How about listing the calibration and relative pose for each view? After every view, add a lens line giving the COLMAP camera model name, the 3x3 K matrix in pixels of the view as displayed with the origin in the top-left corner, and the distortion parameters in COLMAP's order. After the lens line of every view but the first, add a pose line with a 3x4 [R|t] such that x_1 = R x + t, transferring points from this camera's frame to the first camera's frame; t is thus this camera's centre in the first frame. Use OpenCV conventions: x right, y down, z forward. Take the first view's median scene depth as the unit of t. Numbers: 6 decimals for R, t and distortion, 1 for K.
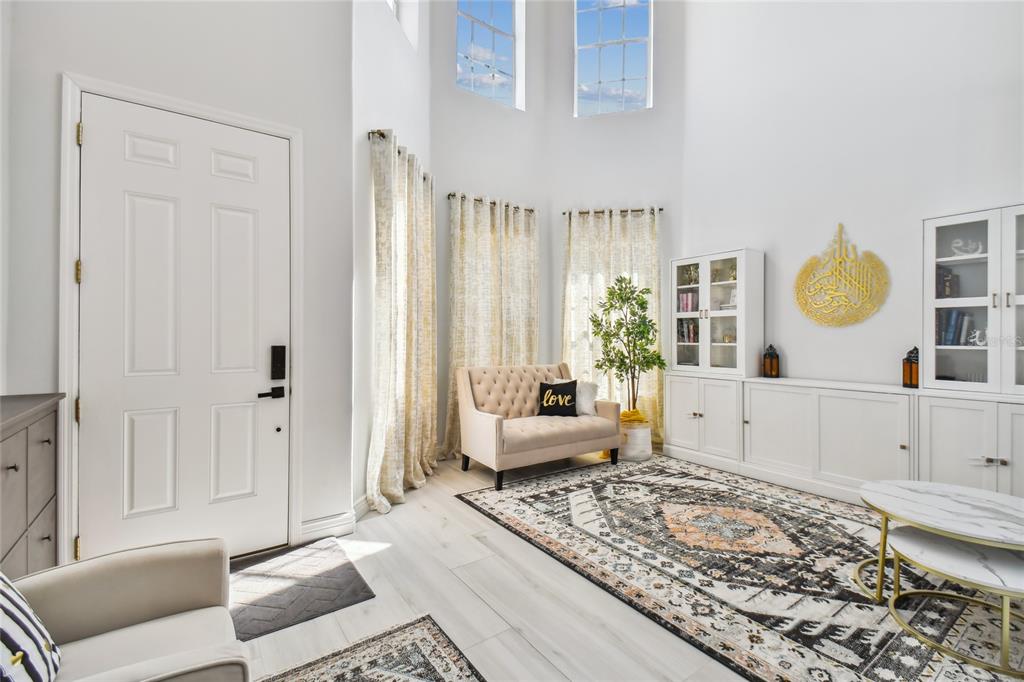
lens RADIAL K [[448.4, 0, 512.7], [0, 448.4, 335.3], [0, 0, 1]] dist [0.048403, -0.027561]
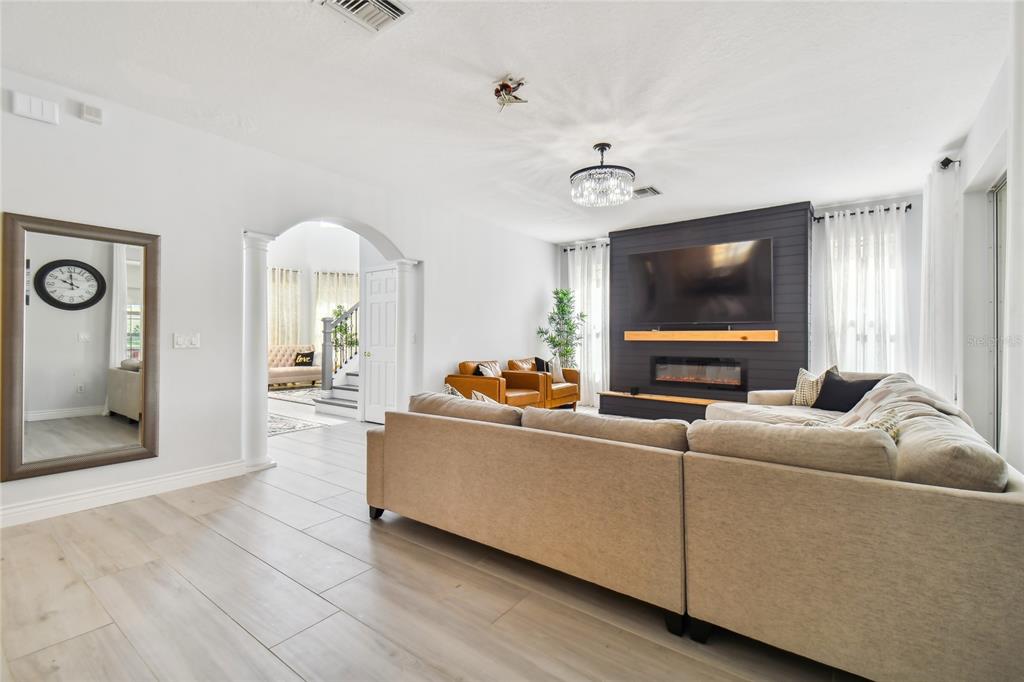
lens RADIAL K [[448.4, 0, 512.7], [0, 448.4, 335.3], [0, 0, 1]] dist [0.048403, -0.027561]
pose [[0.951062, 0.002846, 0.308986, 0.646741], [-0.004273, 0.999983, 0.003942, 0.012234], [-0.308970, -0.005070, 0.951058, -2.437322]]
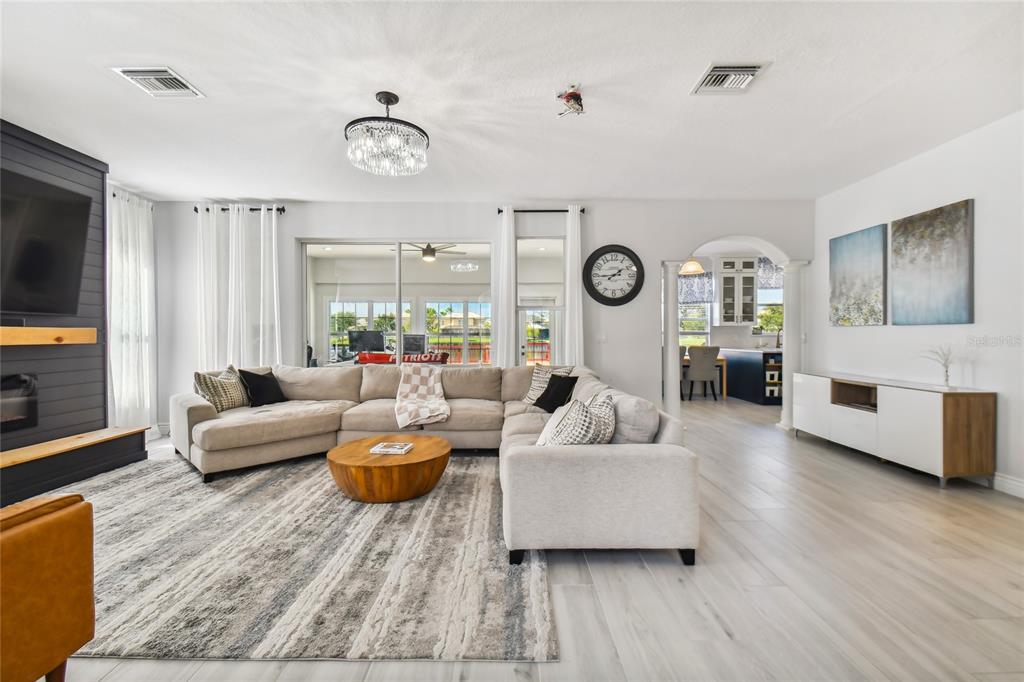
lens RADIAL K [[448.4, 0, 512.7], [0, 448.4, 335.3], [0, 0, 1]] dist [0.048403, -0.027561]
pose [[-0.824616, 0.000017, 0.565692, 0.456354], [-0.003538, 0.999980, -0.005188, 0.019791], [-0.565681, -0.006280, -0.824600, -0.441757]]
